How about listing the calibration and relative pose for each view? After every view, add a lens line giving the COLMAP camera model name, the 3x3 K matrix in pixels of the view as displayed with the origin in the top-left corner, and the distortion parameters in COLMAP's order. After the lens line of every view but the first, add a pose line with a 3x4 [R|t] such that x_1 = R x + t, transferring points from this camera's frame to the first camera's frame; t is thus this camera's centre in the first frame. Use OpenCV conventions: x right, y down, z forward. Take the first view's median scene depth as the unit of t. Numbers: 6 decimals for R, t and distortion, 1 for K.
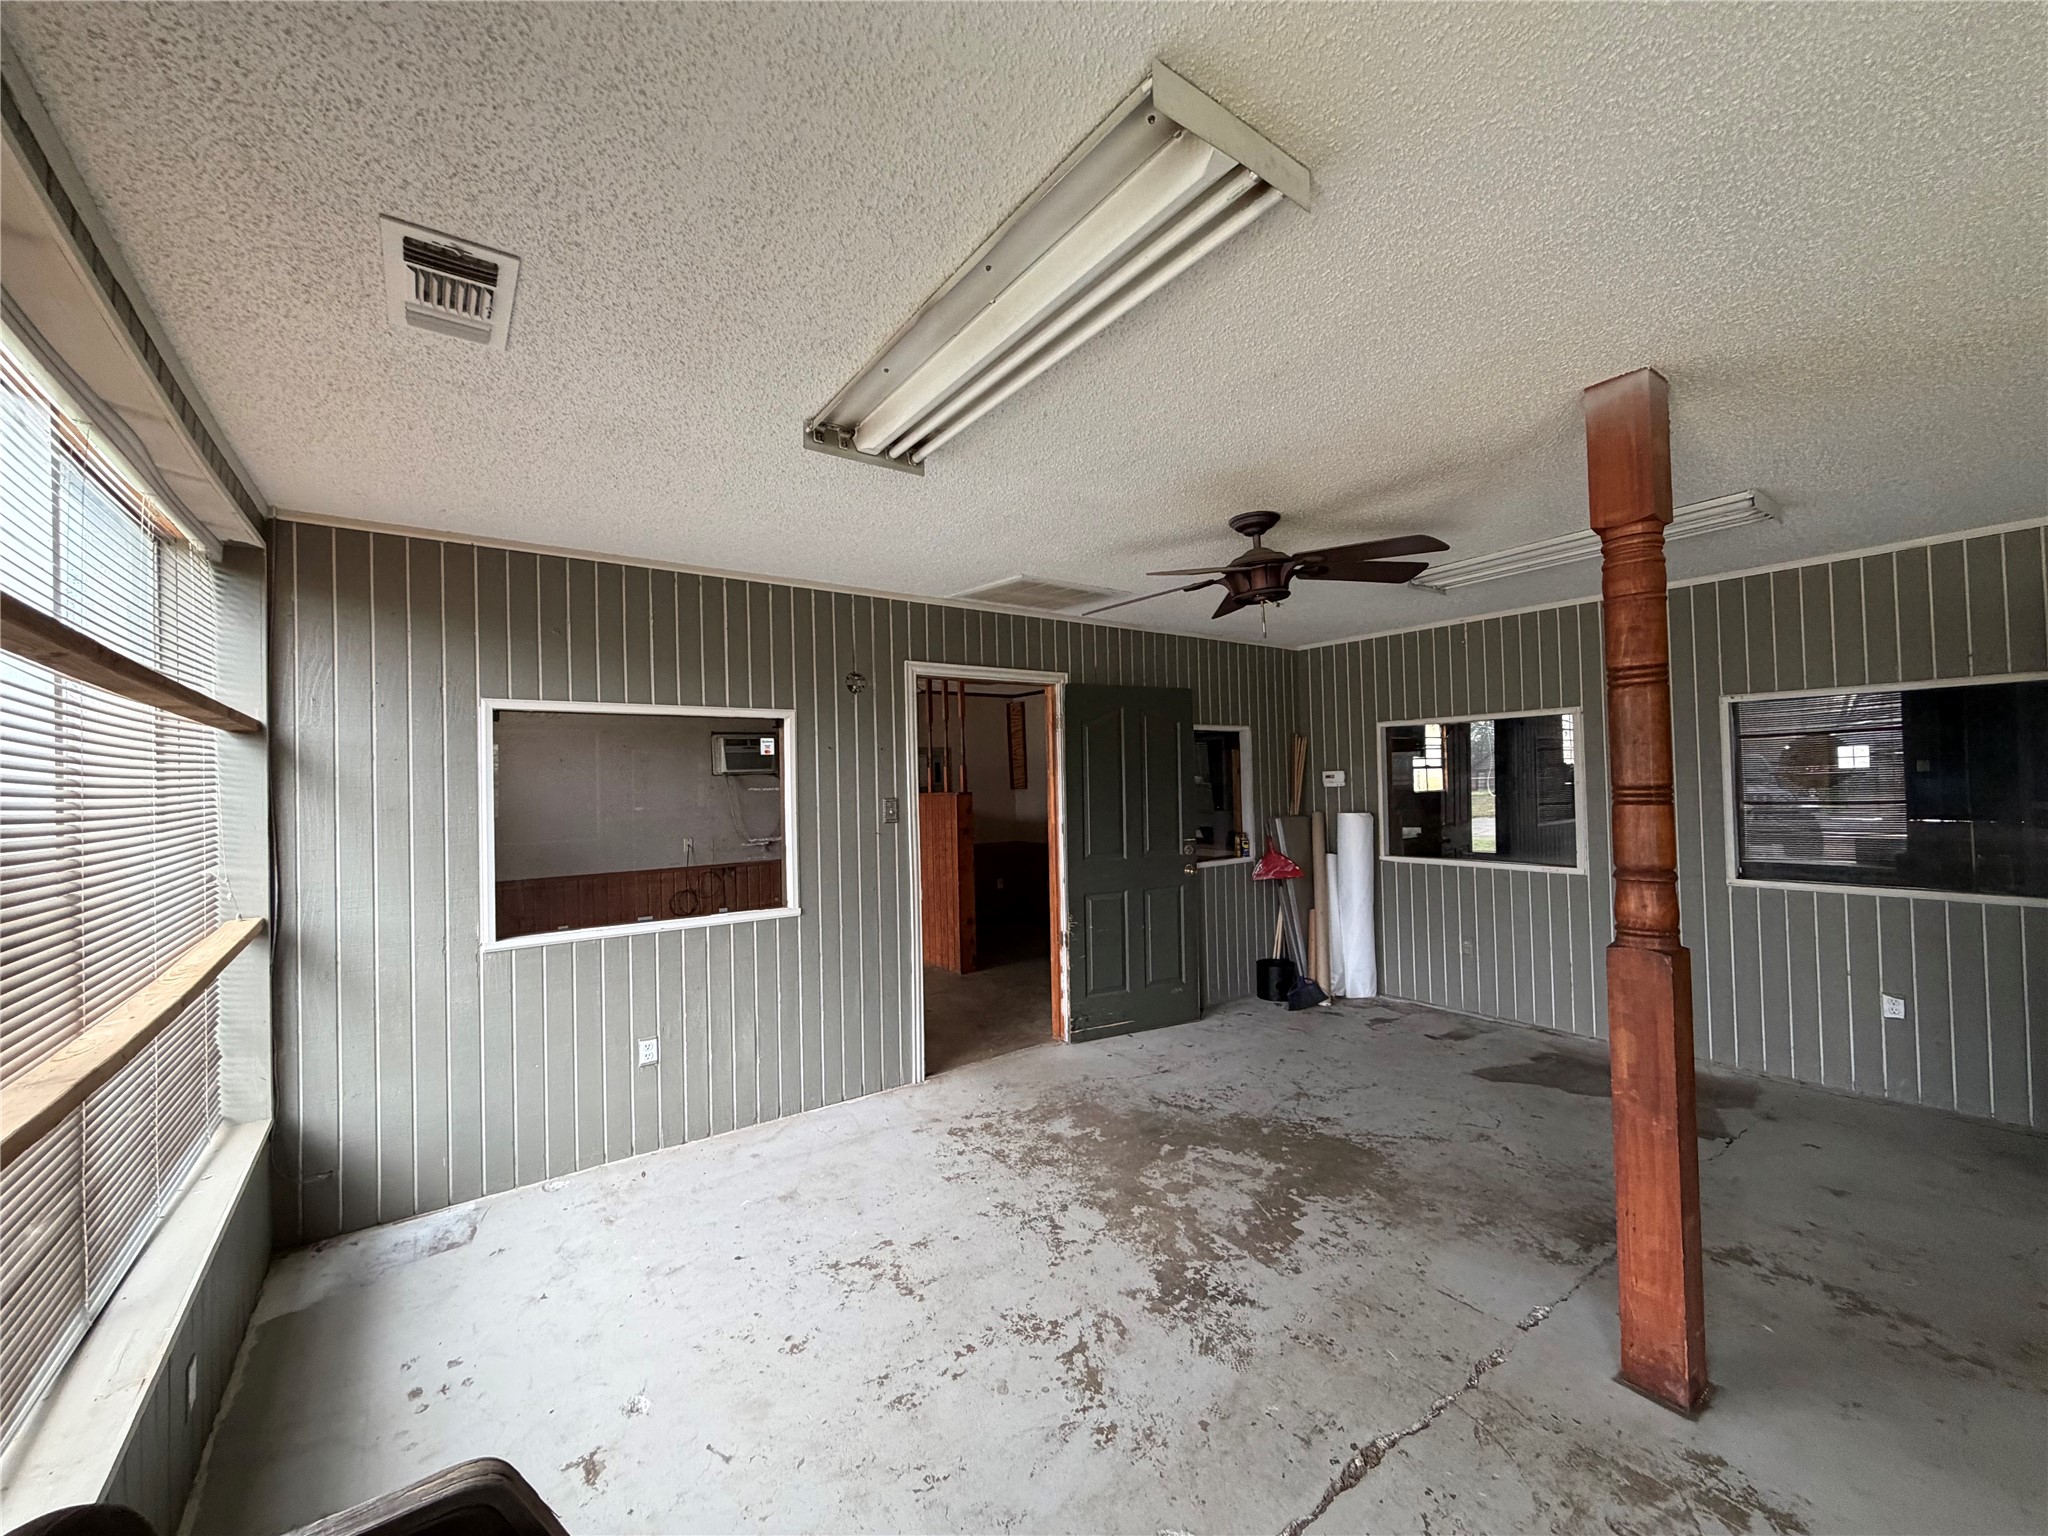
lens RADIAL K [[810.8, 0, 1019.3], [0, 810.8, 768.0], [0, 0, 1]] dist [-0.001585, 0.000310]
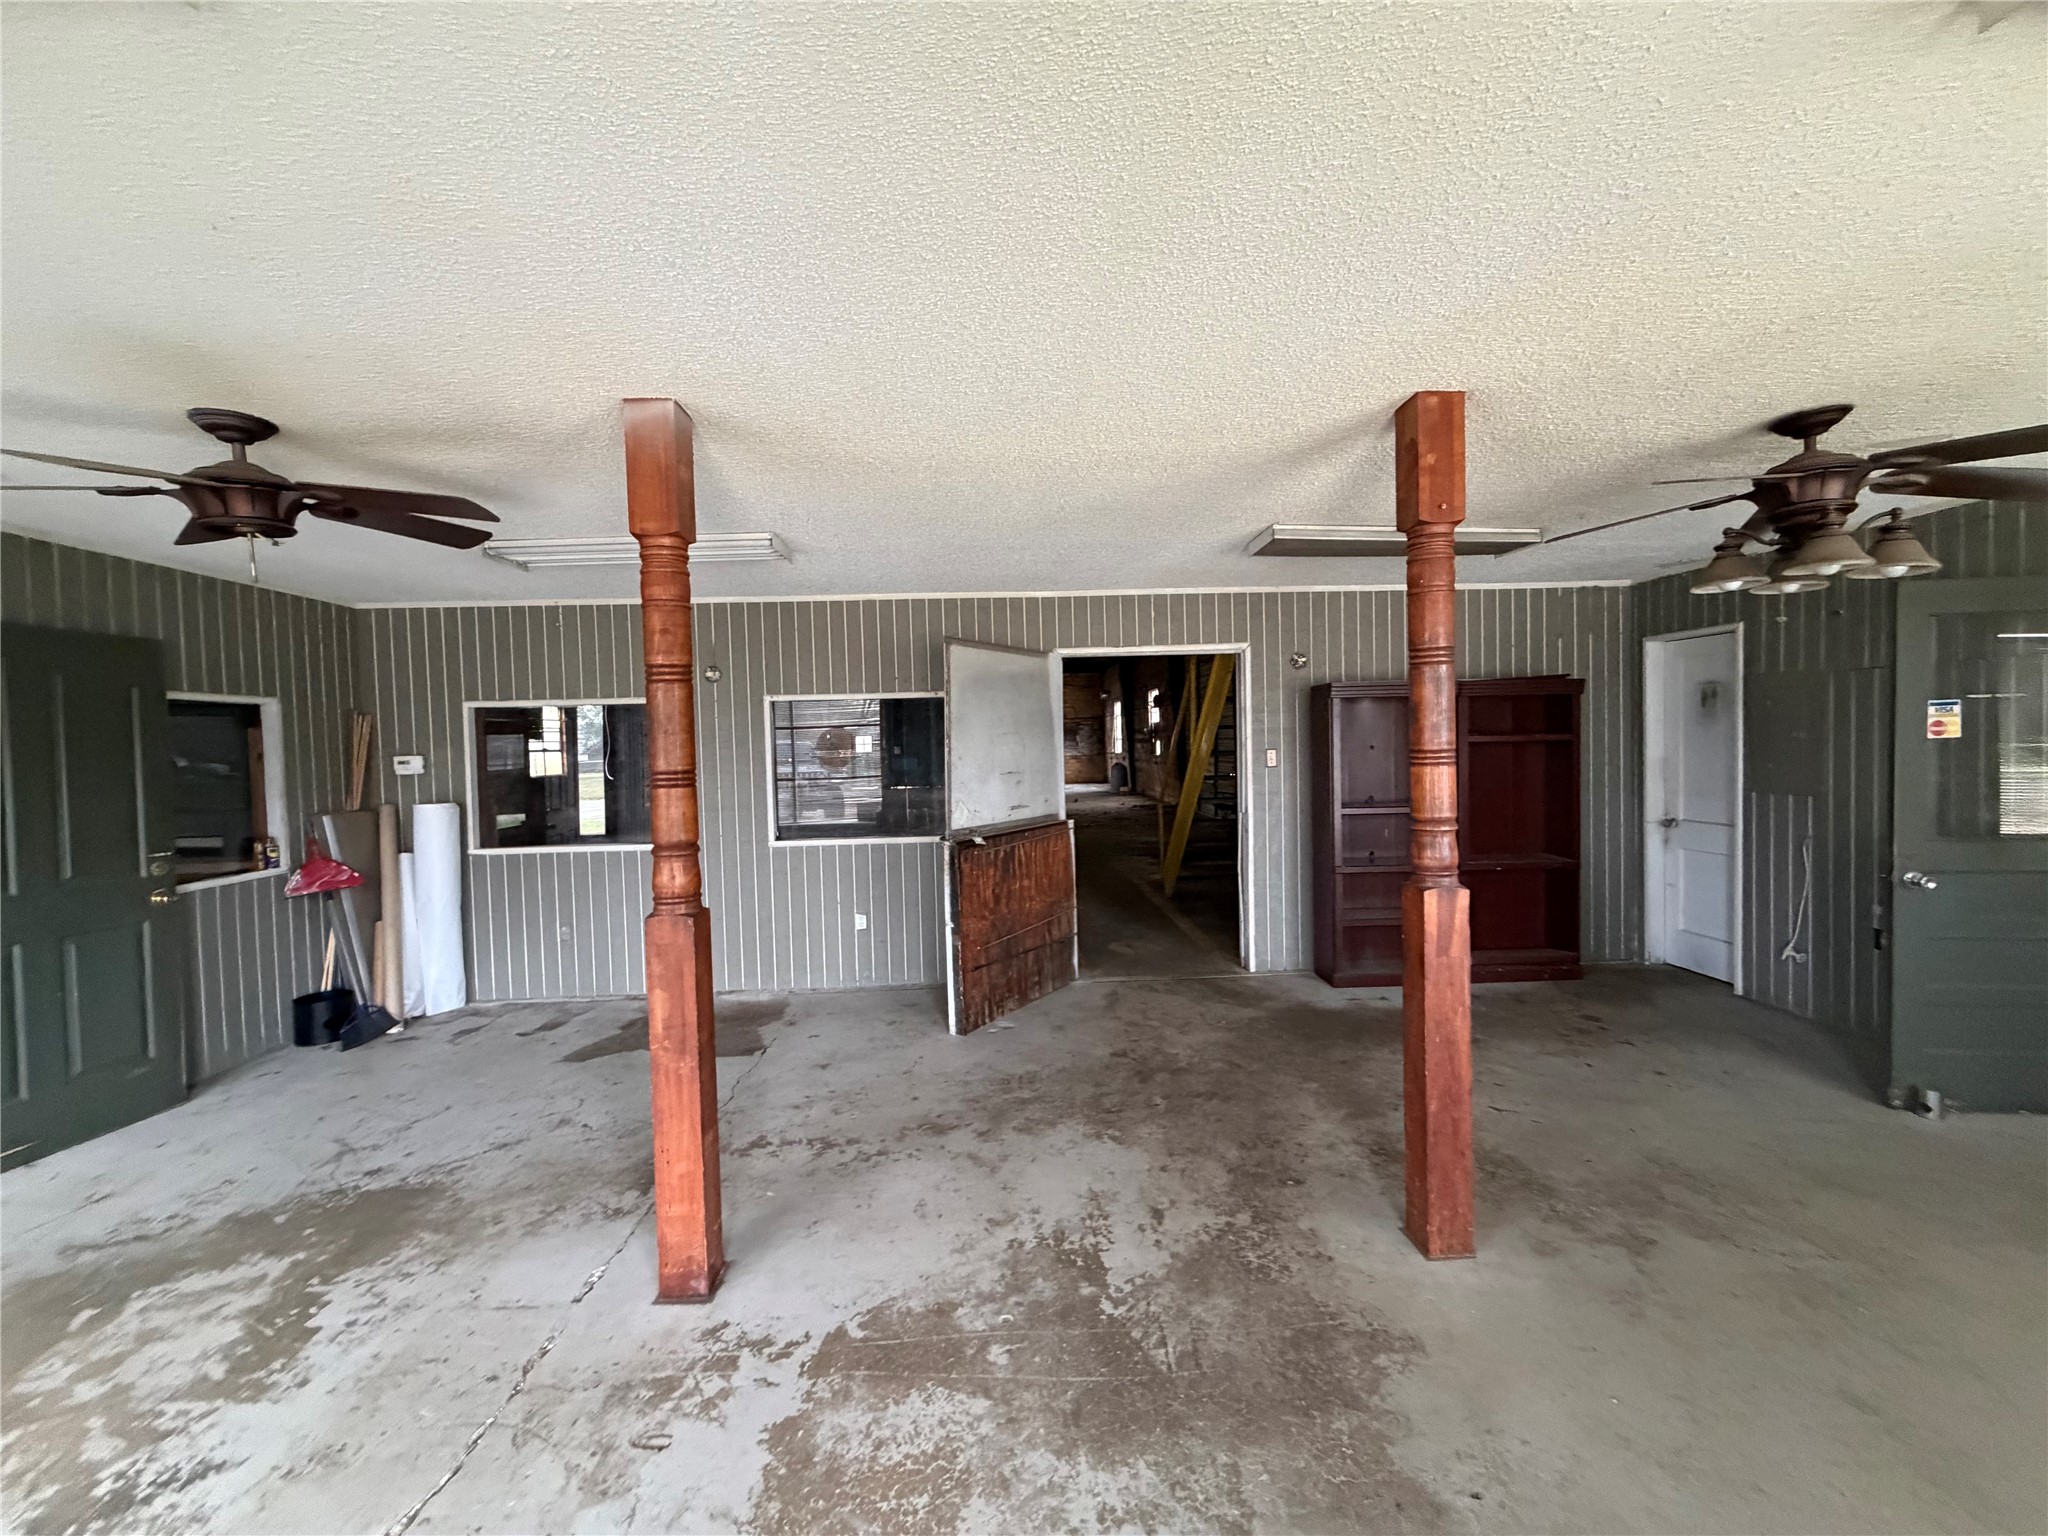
lens RADIAL K [[810.8, 0, 1020.0], [0, 810.8, 768.2], [0, 0, 1]] dist [-0.001585, 0.000310]
pose [[0.553200, -0.015197, 0.832910, 0.063997], [-0.002464, 0.999799, 0.019878, -0.003891], [-0.833045, -0.013049, 0.553052, -0.019996]]
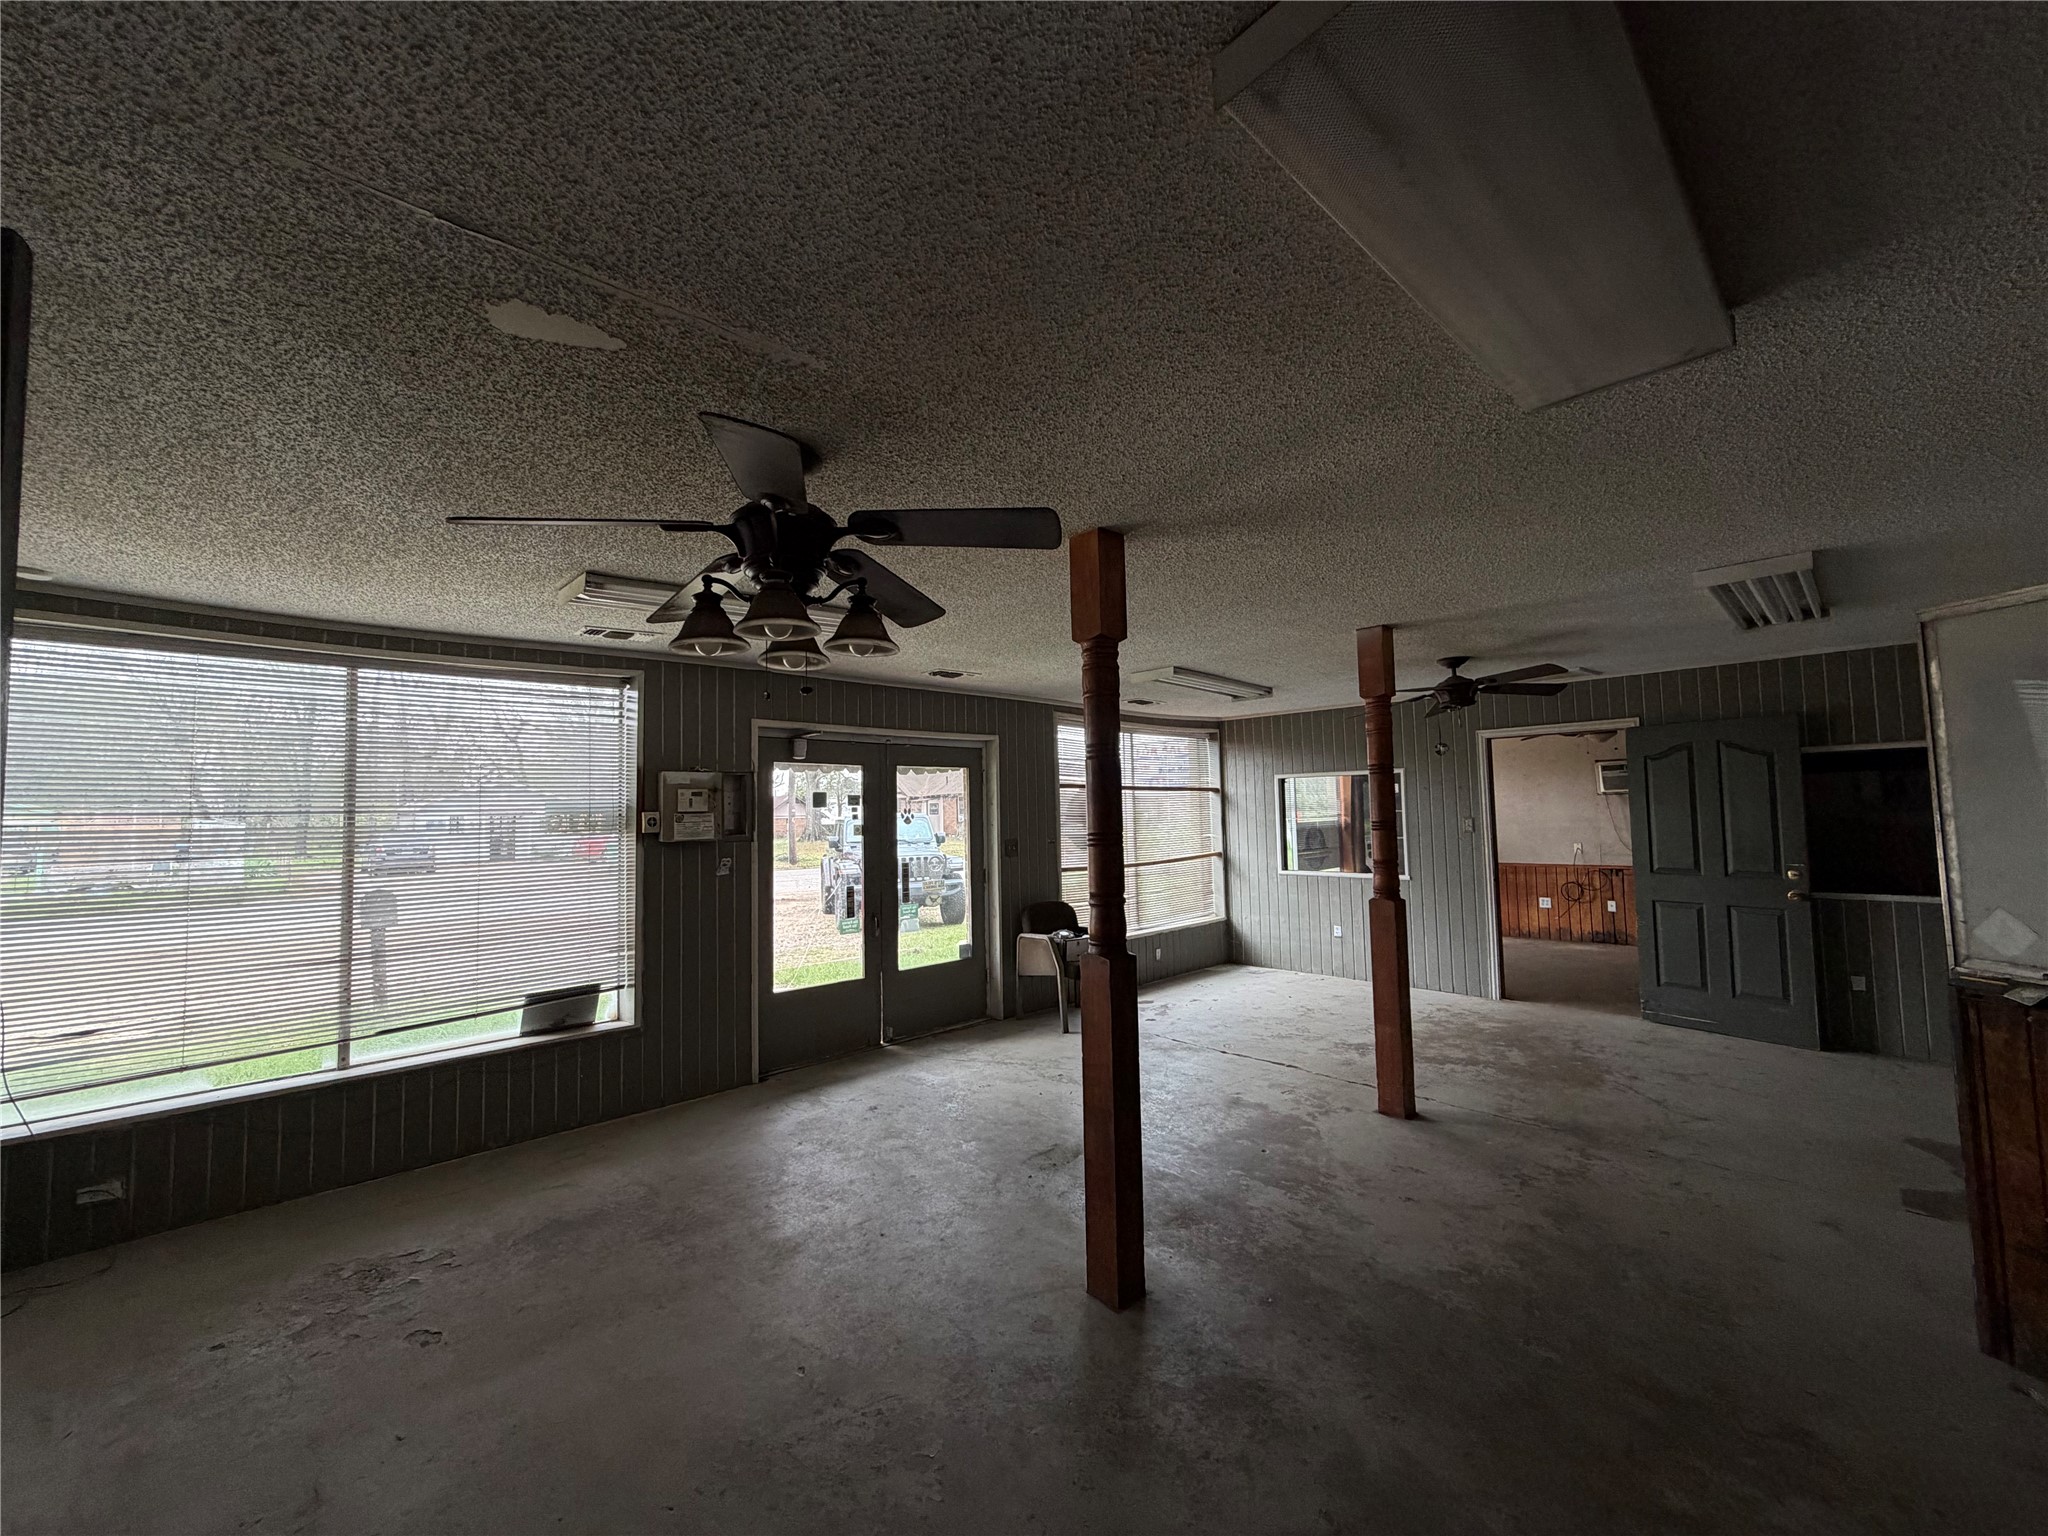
lens RADIAL K [[810.8, 0, 1017.4], [0, 810.8, 763.8], [0, 0, 1]] dist [-0.001585, 0.000310]
pose [[0.120511, -0.041158, -0.991858, 1.831992], [0.034189, 0.998719, -0.037289, -0.053607], [0.992123, -0.029417, 0.121764, -0.122399]]
